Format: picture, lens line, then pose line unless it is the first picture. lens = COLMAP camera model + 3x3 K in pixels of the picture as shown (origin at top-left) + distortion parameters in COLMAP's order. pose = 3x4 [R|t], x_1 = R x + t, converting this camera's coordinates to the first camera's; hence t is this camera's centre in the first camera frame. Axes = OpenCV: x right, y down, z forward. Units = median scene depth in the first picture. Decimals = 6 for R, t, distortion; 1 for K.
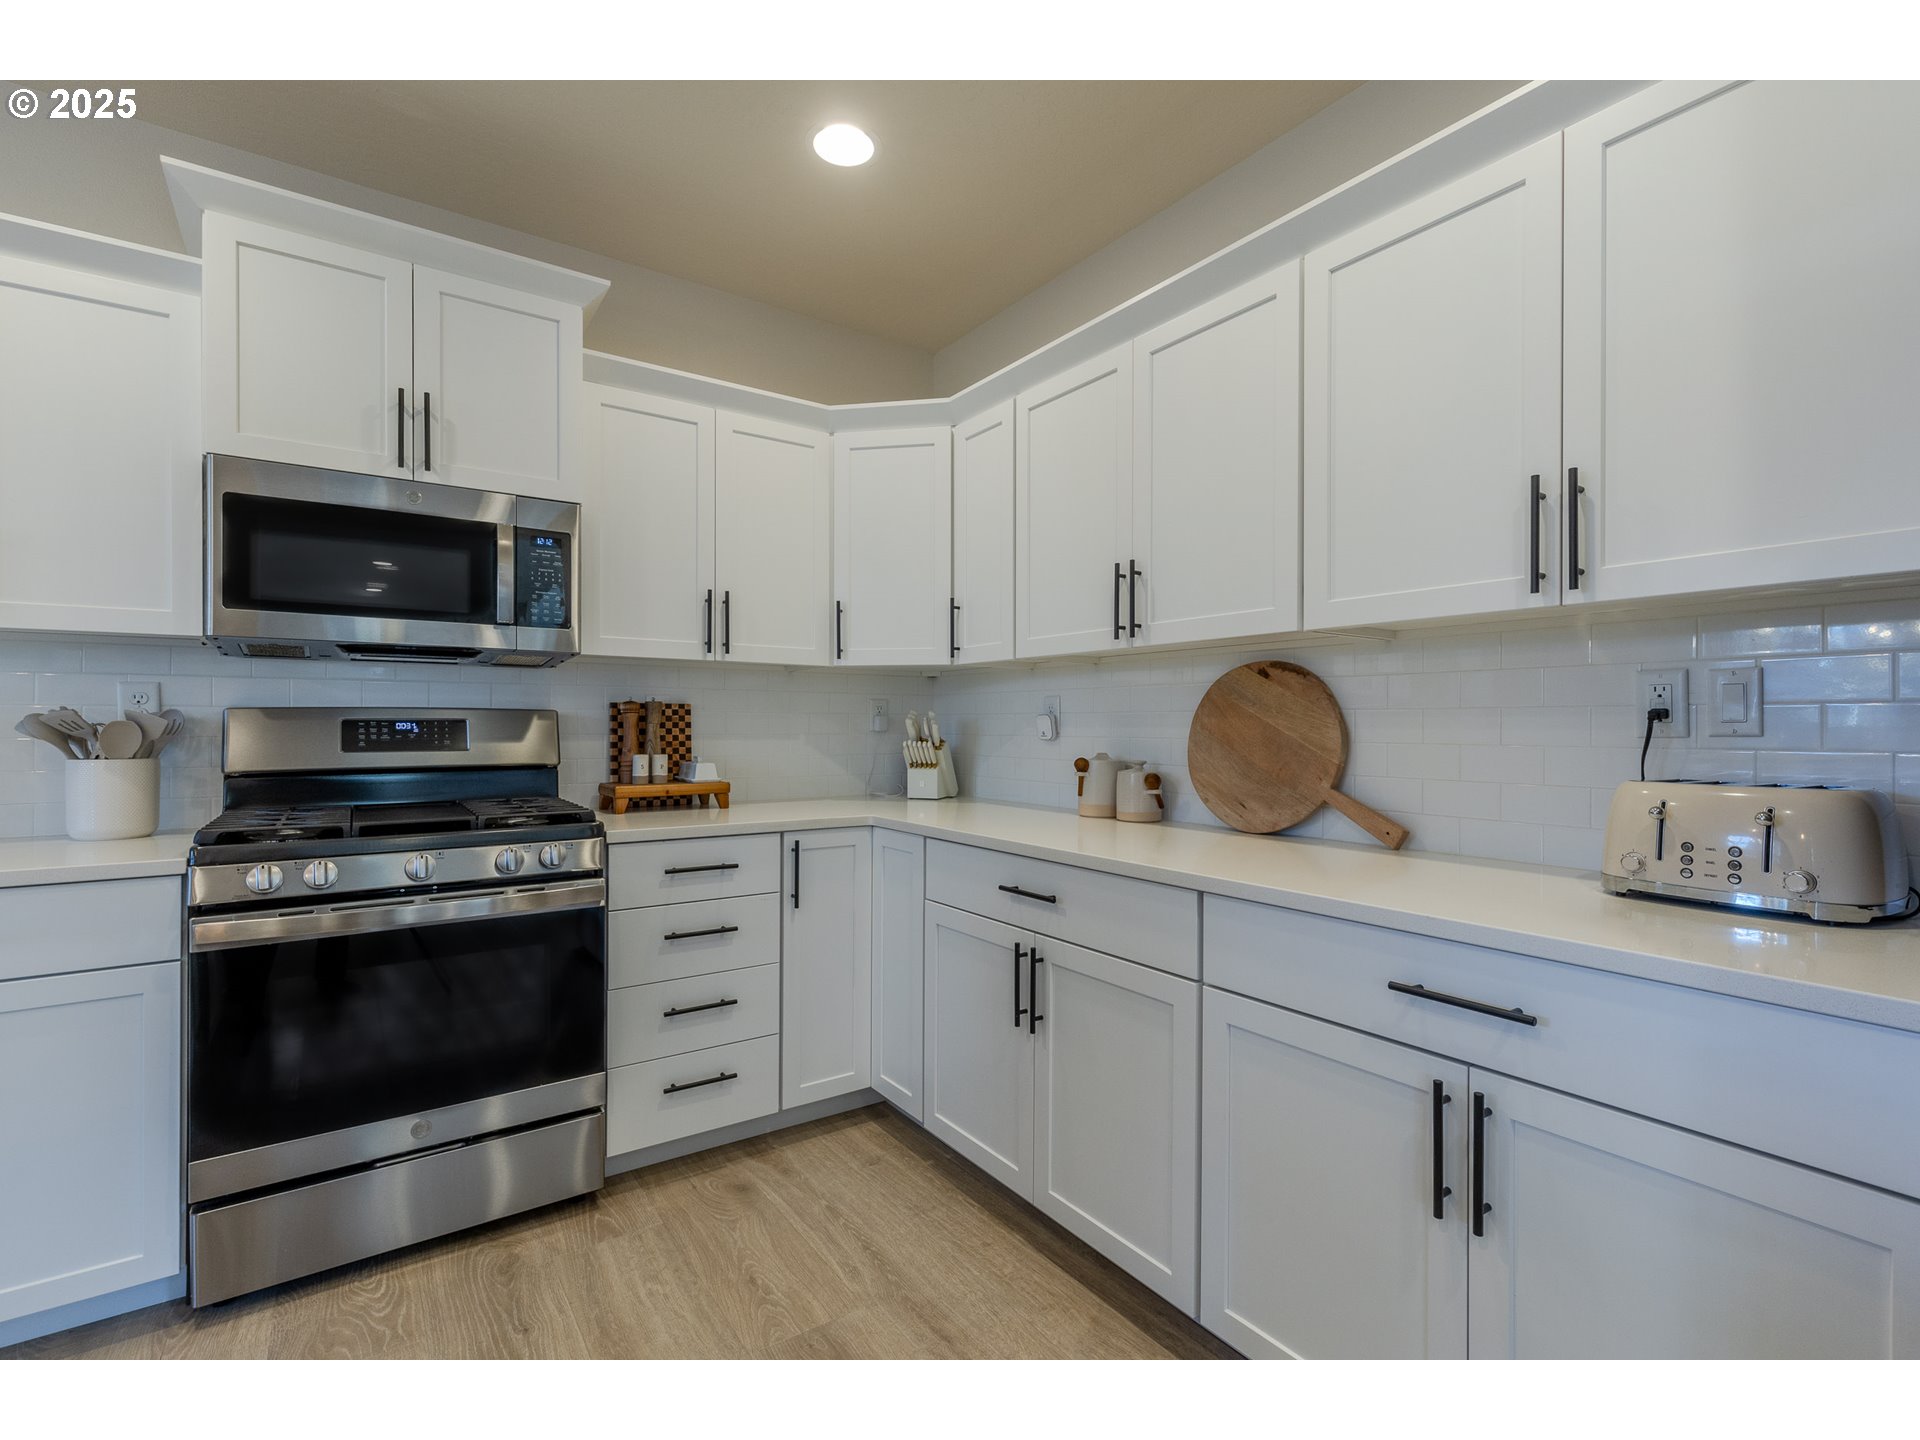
lens RADIAL K [[880.0, 0, 971.3], [0, 880.0, 721.5], [0, 0, 1]] dist [0.012324, -0.002206]
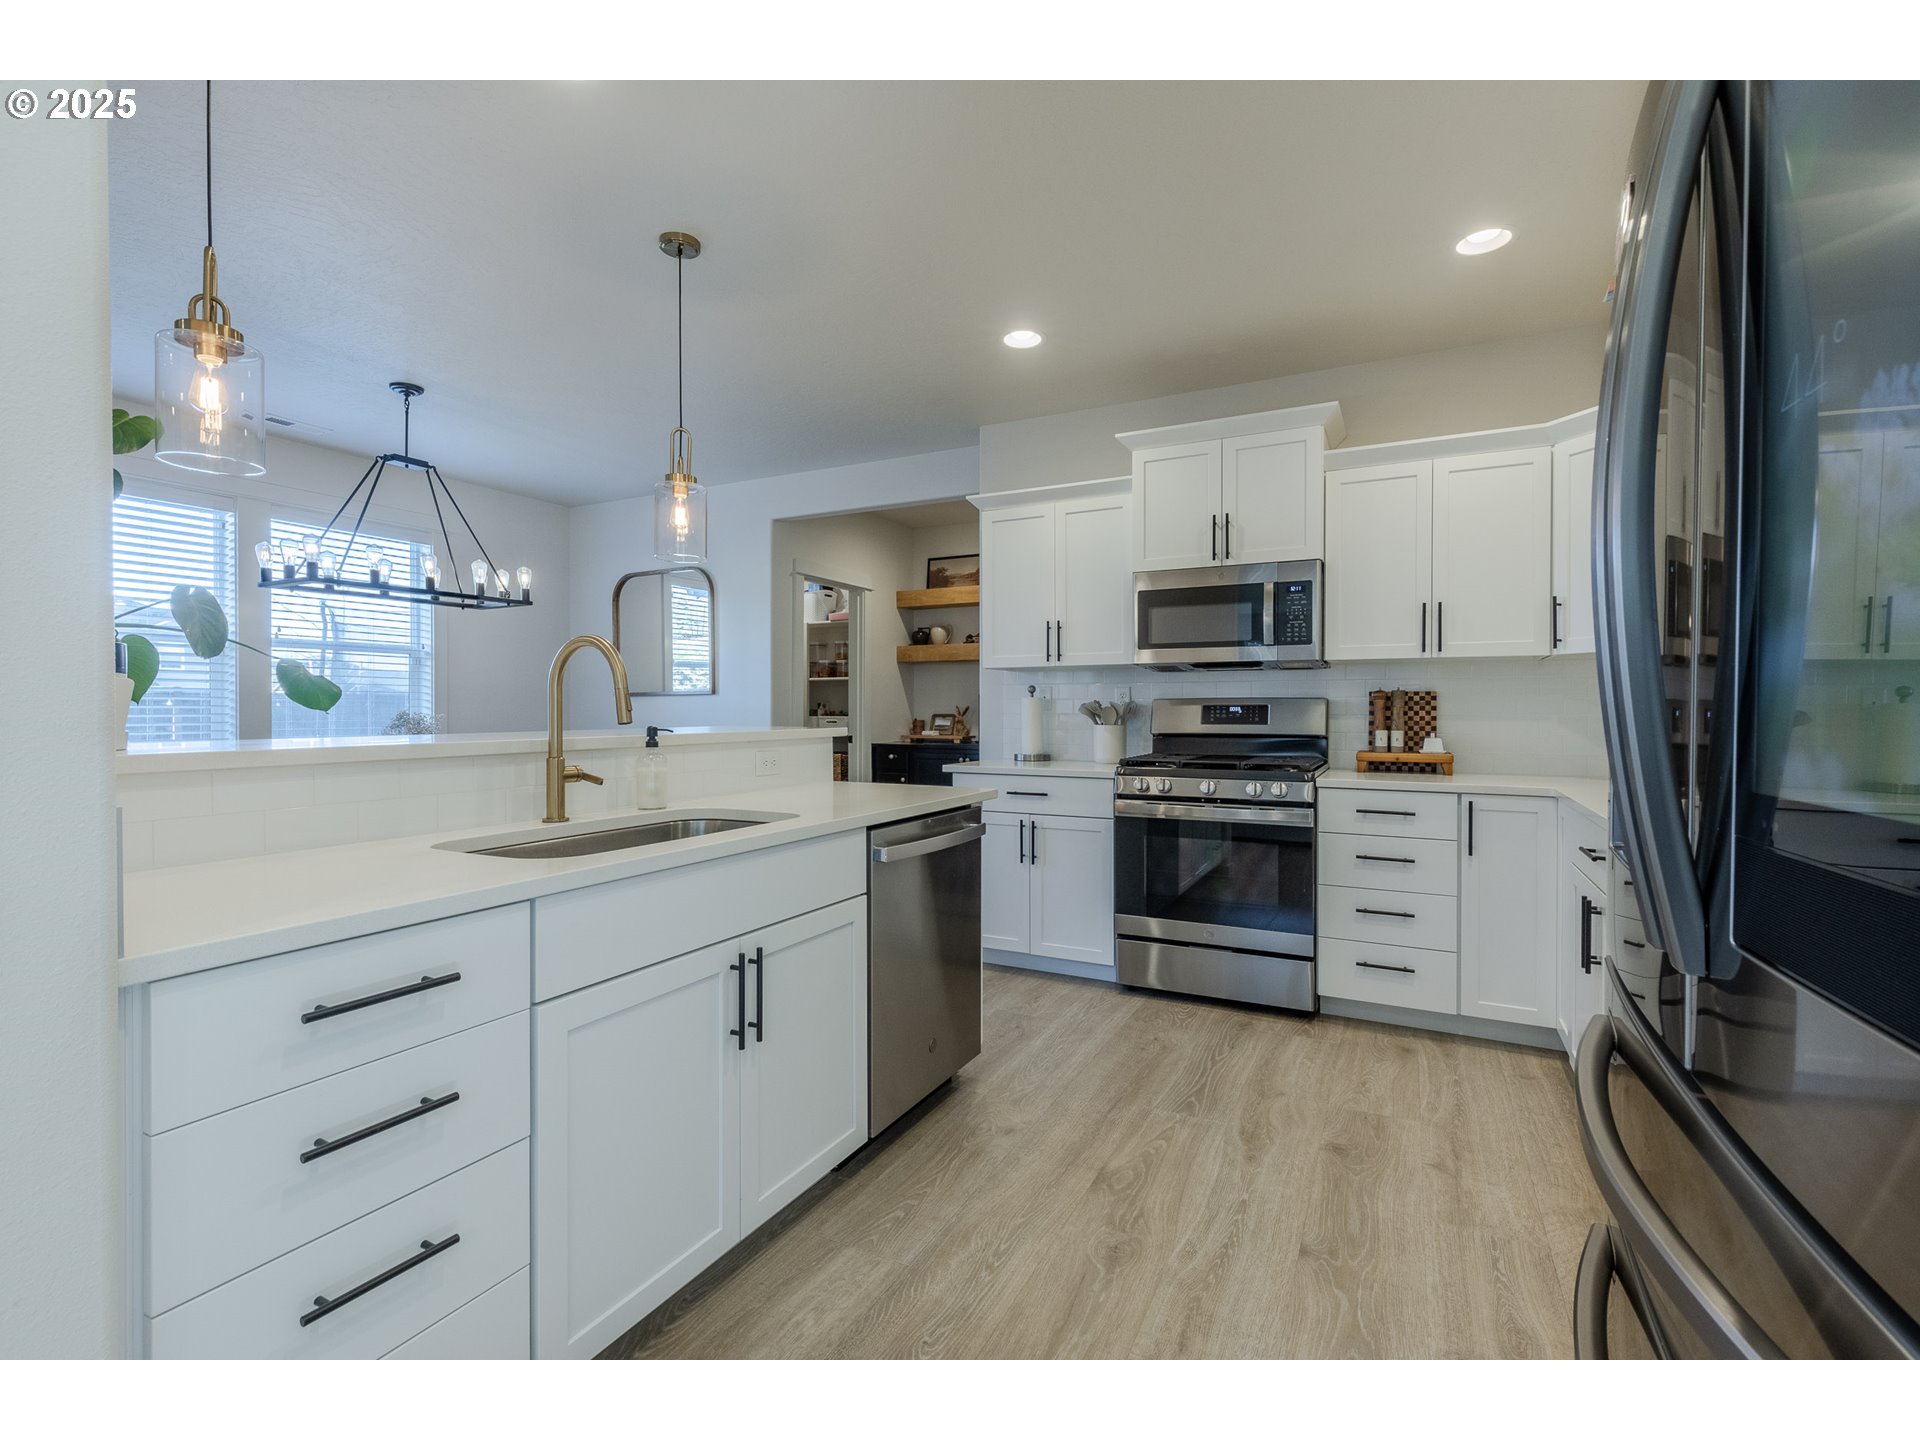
lens RADIAL K [[880.0, 0, 956.6], [0, 880.0, 712.6], [0, 0, 1]] dist [0.012324, -0.002206]
pose [[0.455661, 0.000642, -0.890153, 0.611626], [0.002464, 0.999995, 0.001982, 0.007313], [0.890150, -0.003097, 0.455657, -0.221231]]
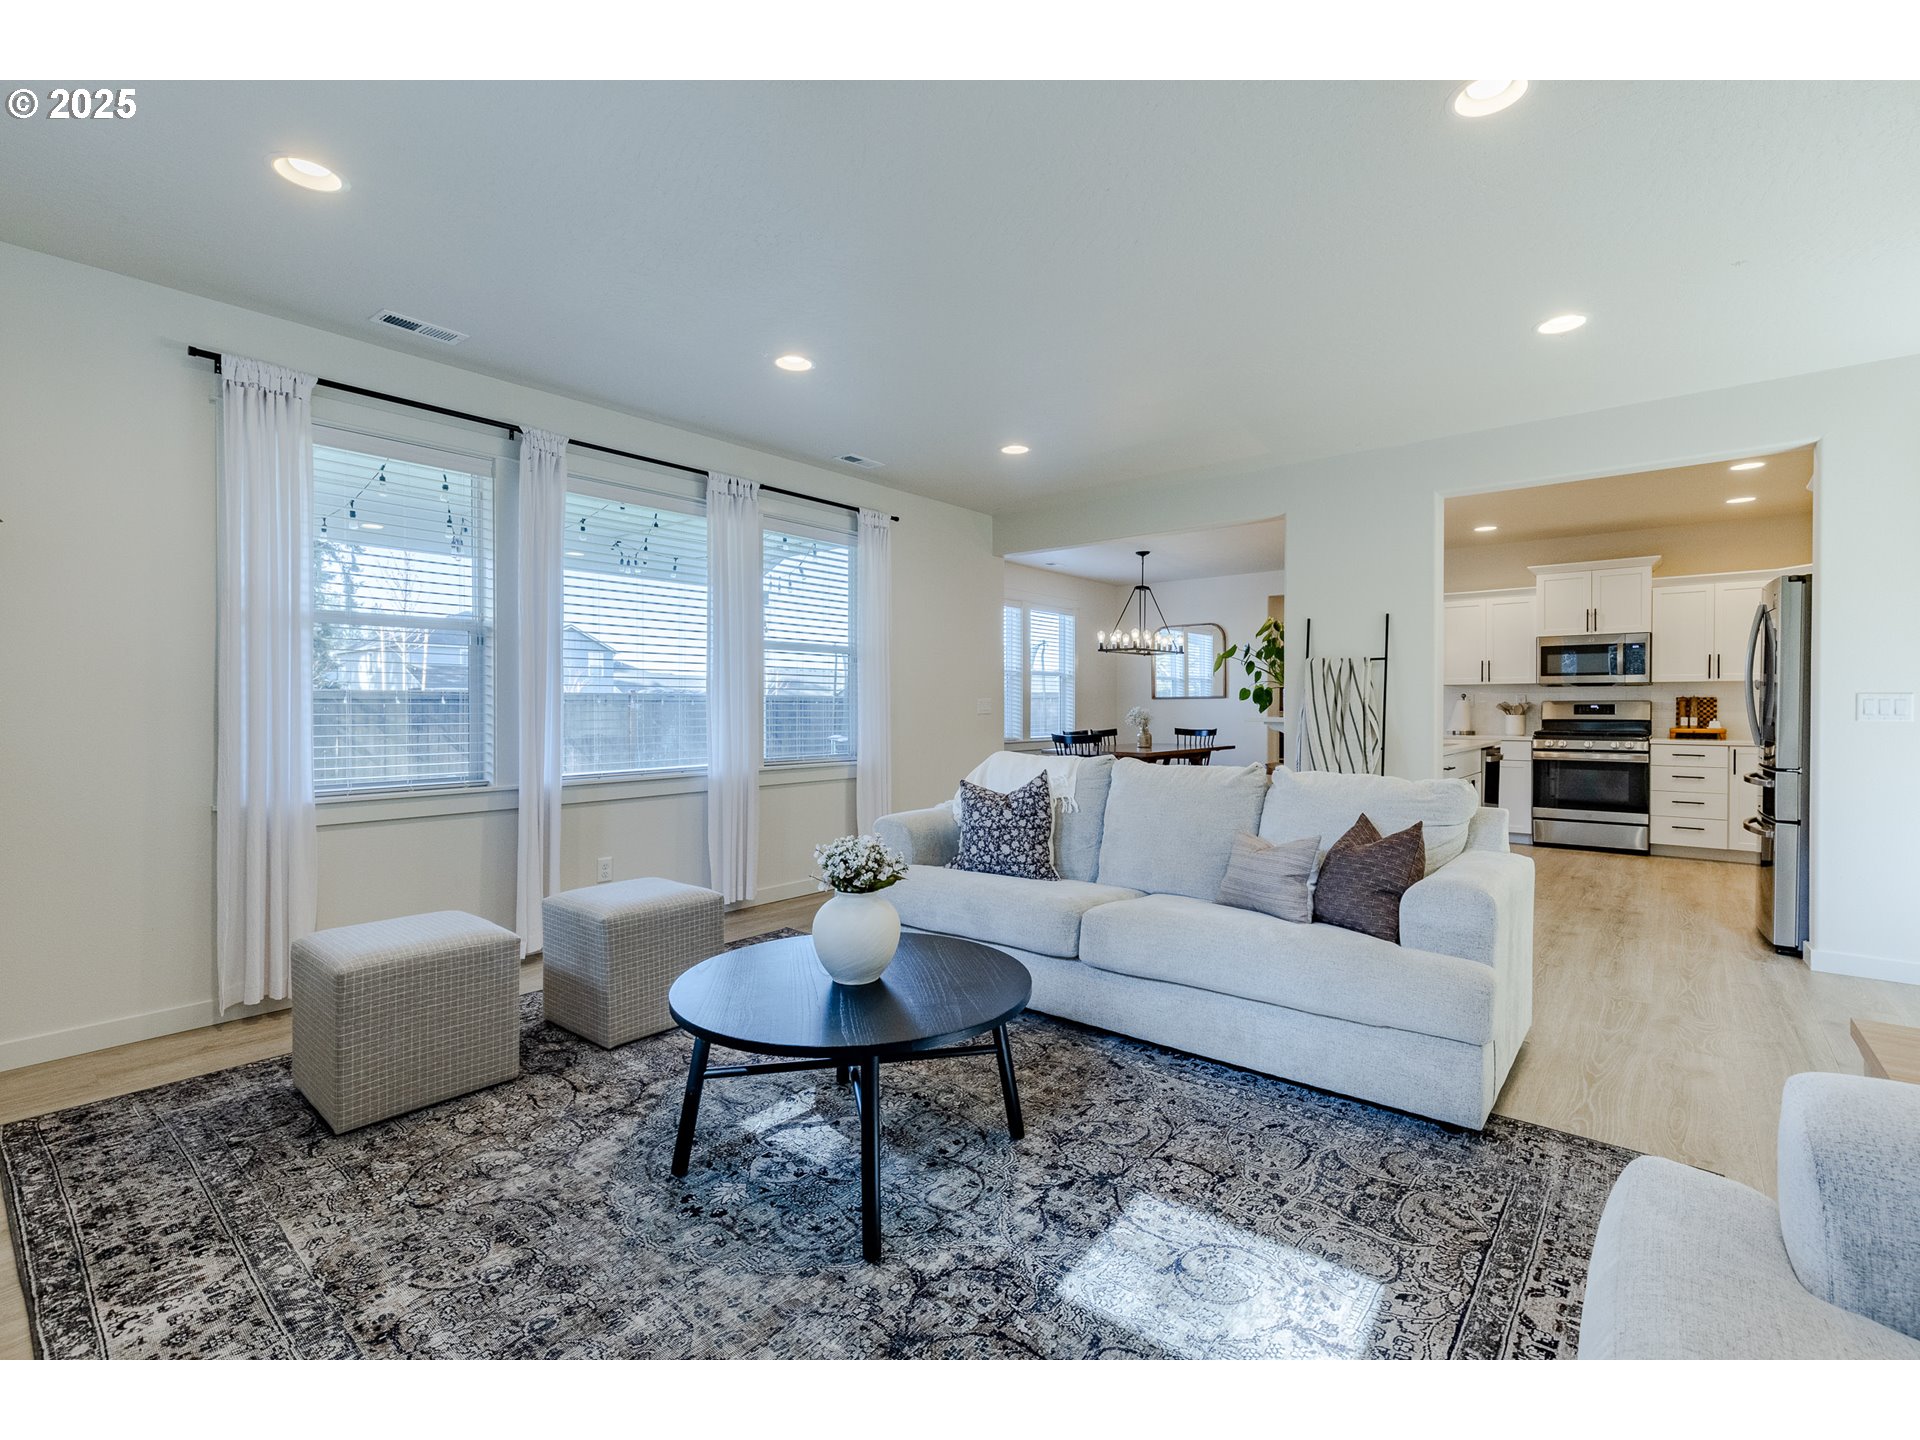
lens RADIAL K [[880.0, 0, 962.6], [0, 880.0, 711.8], [0, 0, 1]] dist [0.012324, -0.002206]
pose [[0.264256, 0.003314, -0.964447, 1.886012], [0.003434, 0.999985, 0.004377, 0.002464], [0.964446, -0.004469, 0.264241, -2.092608]]
